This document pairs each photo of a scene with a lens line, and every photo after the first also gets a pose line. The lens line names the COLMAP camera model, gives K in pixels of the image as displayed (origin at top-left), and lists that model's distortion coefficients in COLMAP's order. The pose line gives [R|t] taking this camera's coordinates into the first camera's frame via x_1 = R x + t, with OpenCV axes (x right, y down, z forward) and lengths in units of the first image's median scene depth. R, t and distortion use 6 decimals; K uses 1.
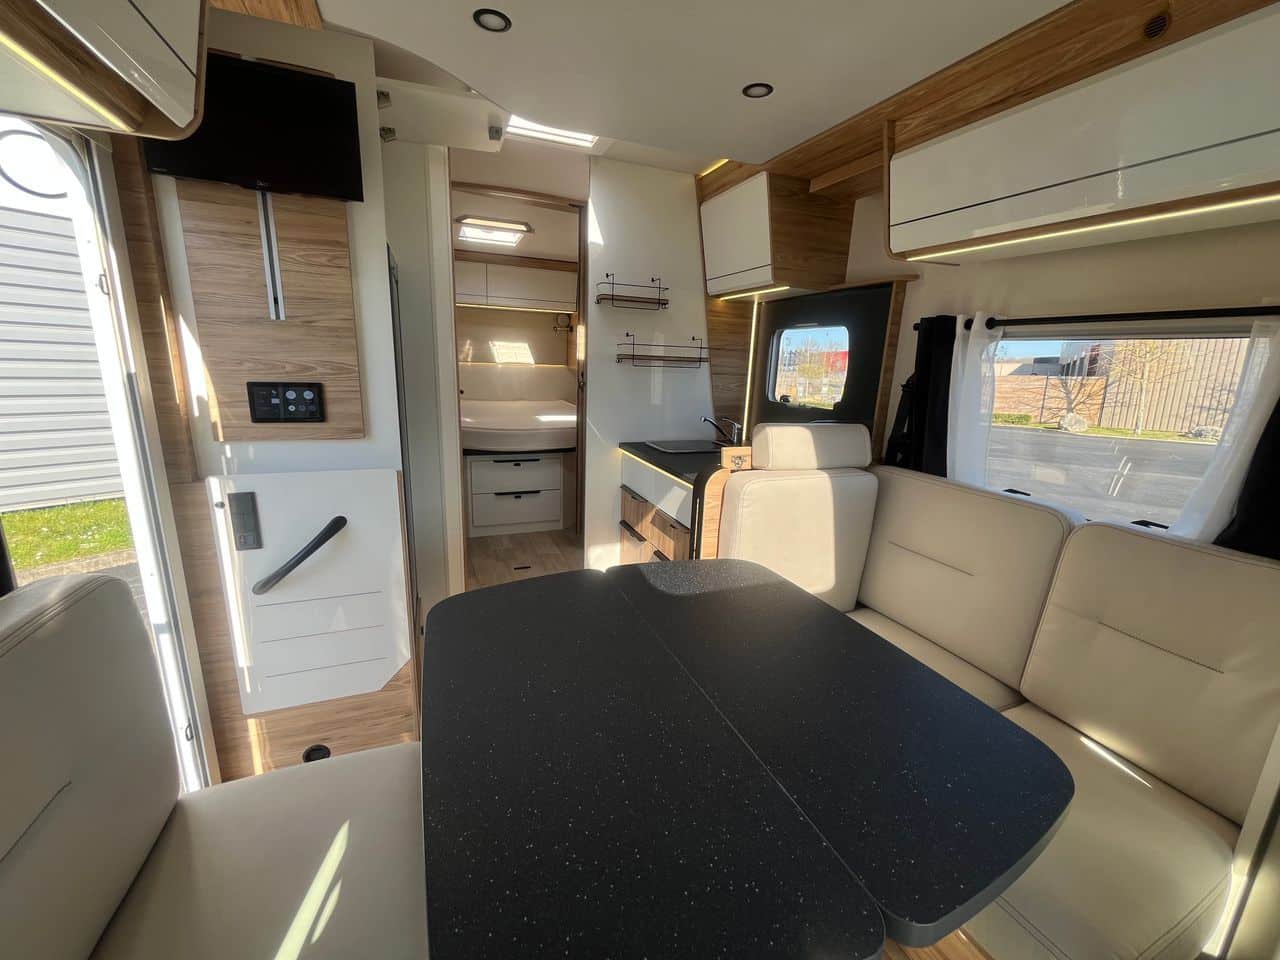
lens RADIAL K [[514.4, 0, 637.6], [0, 514.4, 479.7], [0, 0, 1]] dist [-0.001772, -0.000484]
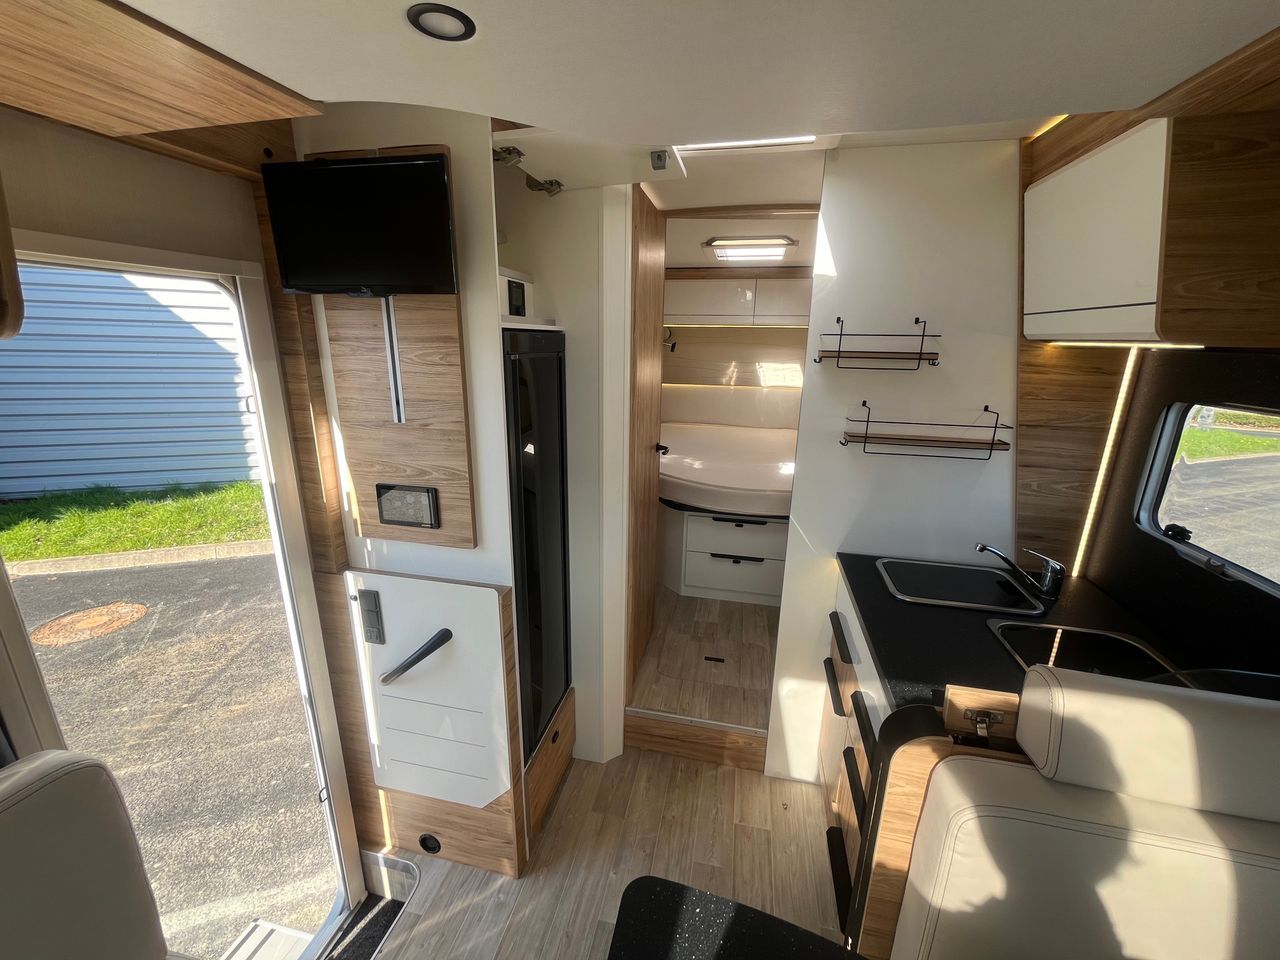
lens RADIAL K [[514.4, 0, 637.6], [0, 514.4, 479.7], [0, 0, 1]] dist [-0.001772, -0.000484]
pose [[0.828323, 0.125127, -0.546098, 0.163682], [-0.112848, 0.992025, 0.056134, -0.266264], [0.548767, 0.015129, 0.835838, 0.388039]]
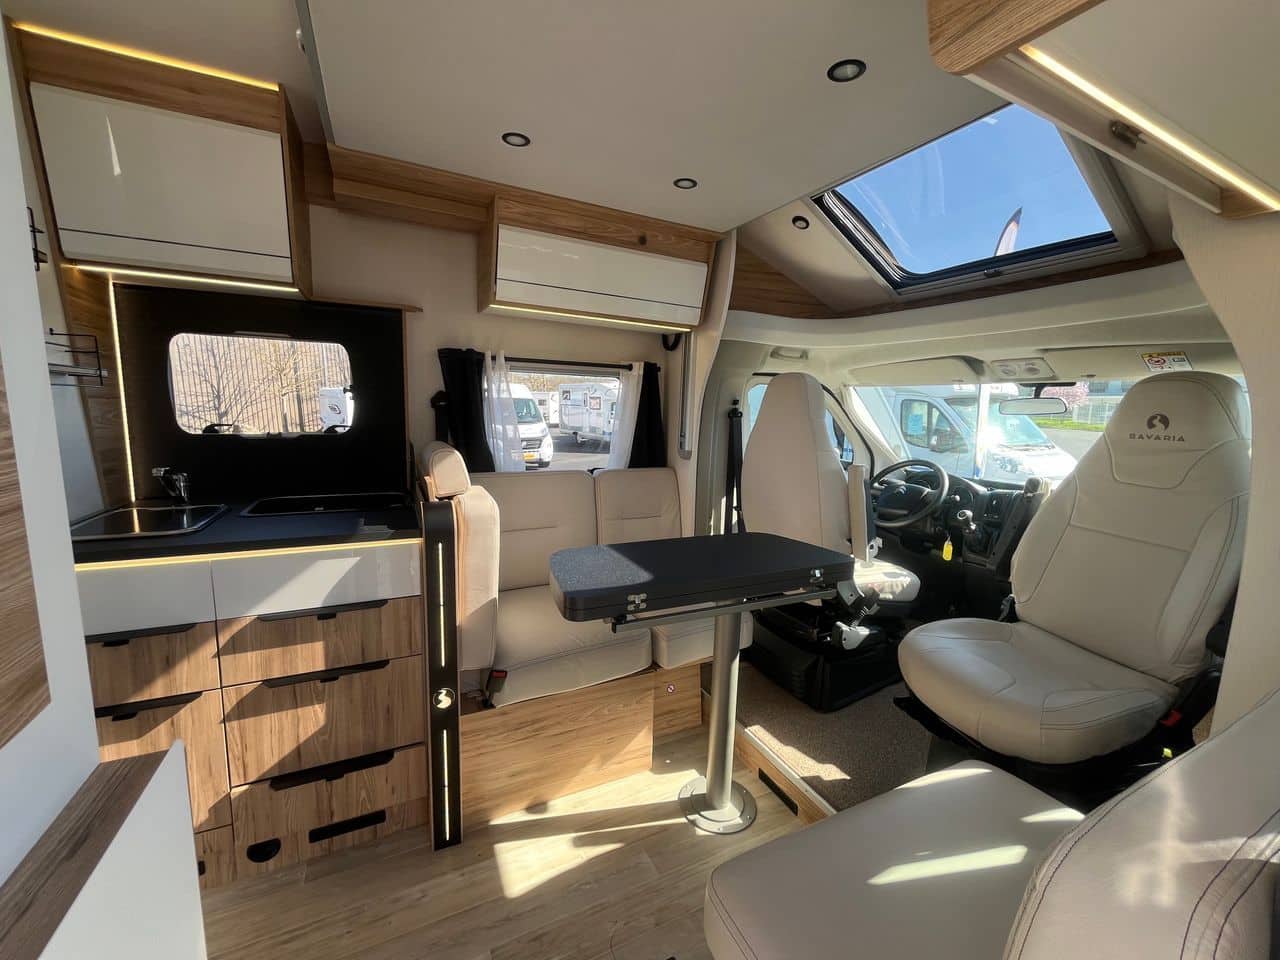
lens RADIAL K [[514.4, 0, 637.6], [0, 514.4, 479.7], [0, 0, 1]] dist [-0.001772, -0.000484]
pose [[-0.070958, -0.176002, 0.981829, -0.717569], [0.200468, 0.961710, 0.186884, -0.158120], [-0.977127, 0.210087, -0.032958, 0.683789]]
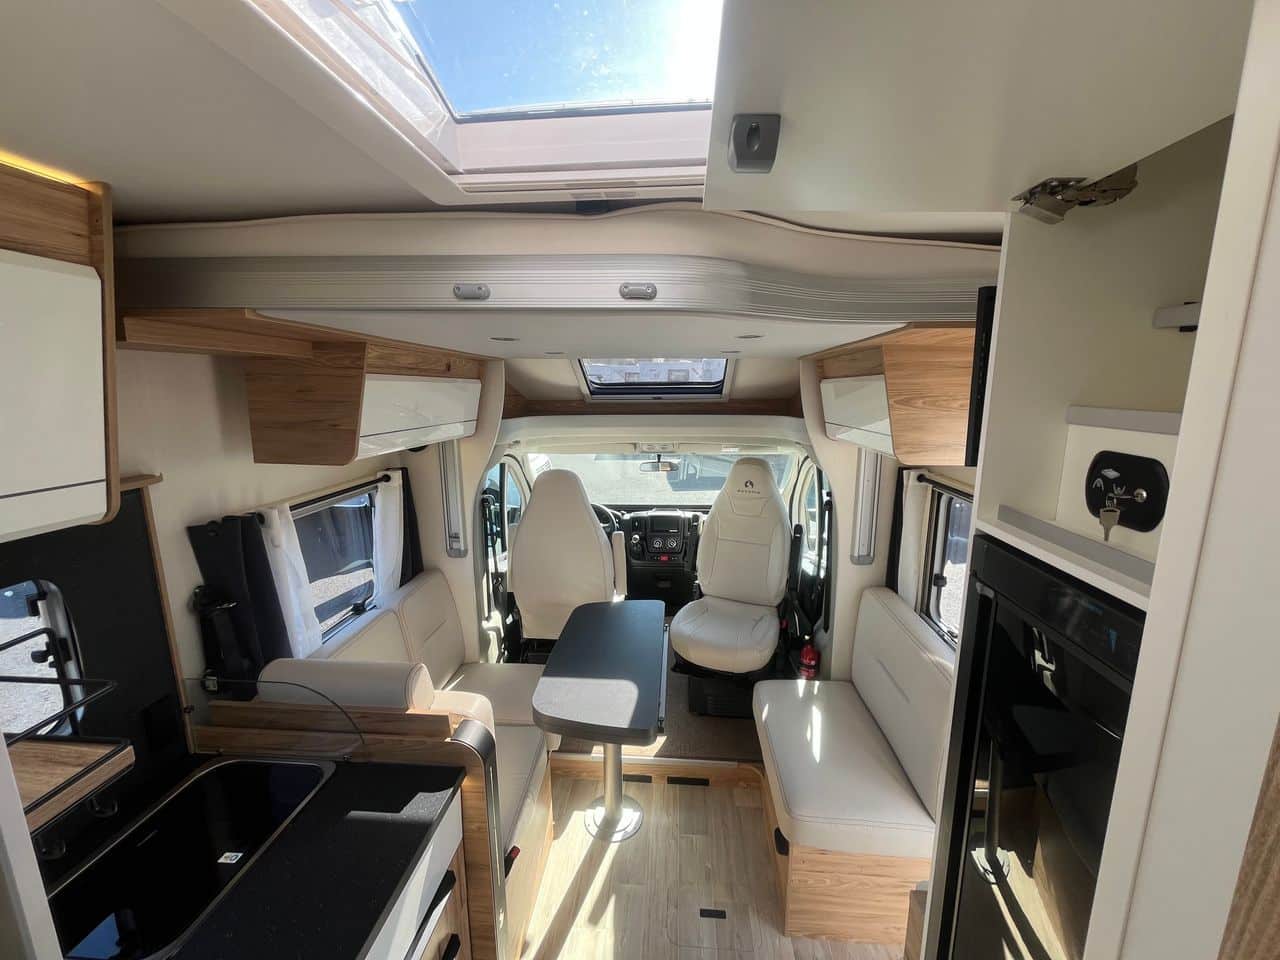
lens RADIAL K [[504.1, 0, 632.4], [0, 504.1, 476.5], [0, 0, 1]] dist [-0.001606, -0.000243]
pose [[-0.888467, -0.094804, 0.449043, -0.368083], [0.096846, 0.917671, 0.385359, -0.631538], [-0.448607, 0.385866, -0.806138, 1.337661]]
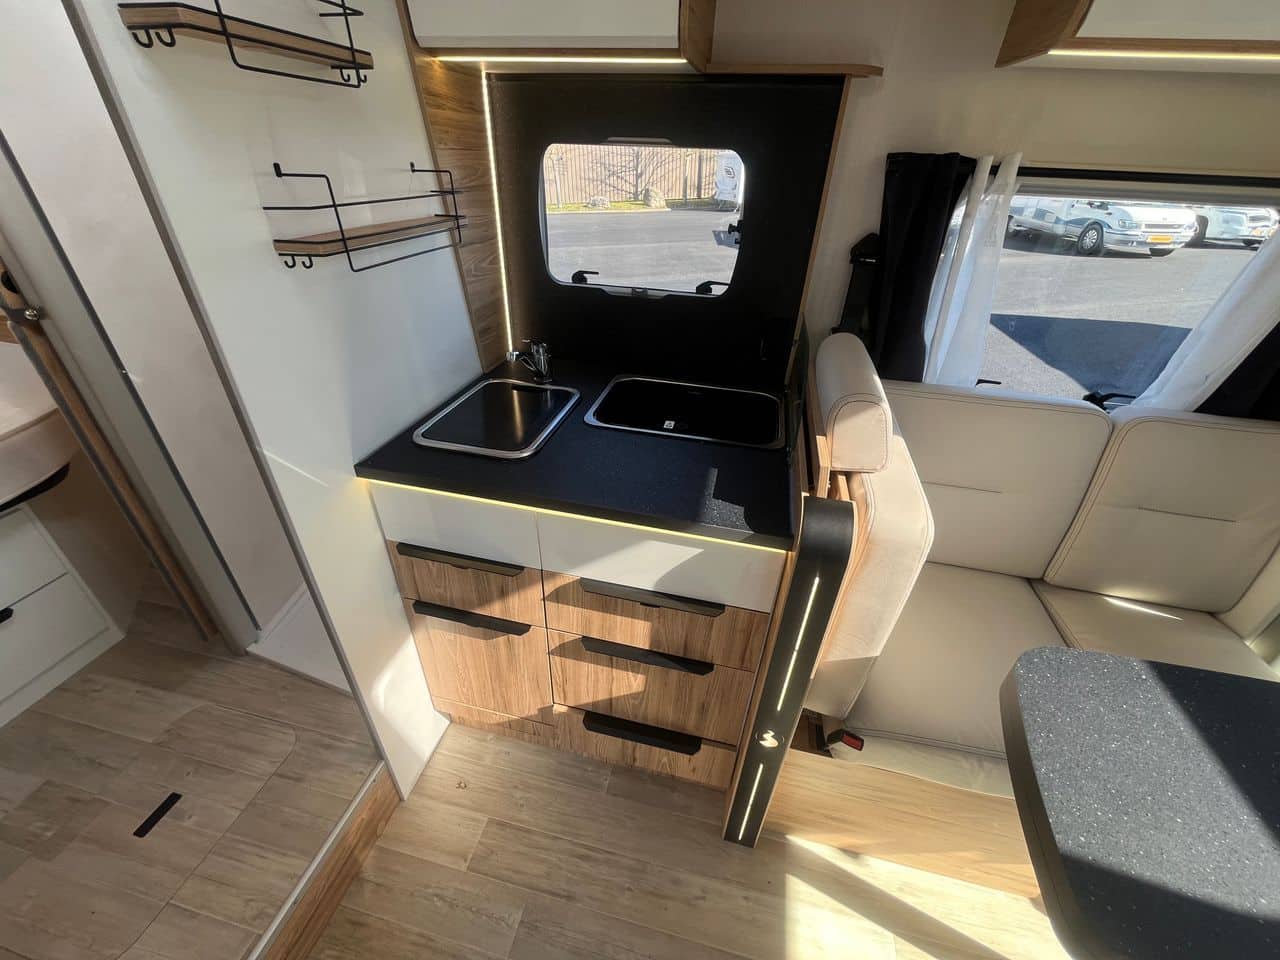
lens RADIAL K [[514.4, 0, 637.6], [0, 514.4, 479.7], [0, 0, 1]] dist [-0.001772, -0.000484]
pose [[0.573329, -0.454880, 0.681453, -0.282315], [0.178019, 0.881015, 0.438317, -0.300789], [-0.799752, -0.129989, 0.586088, 0.853981]]
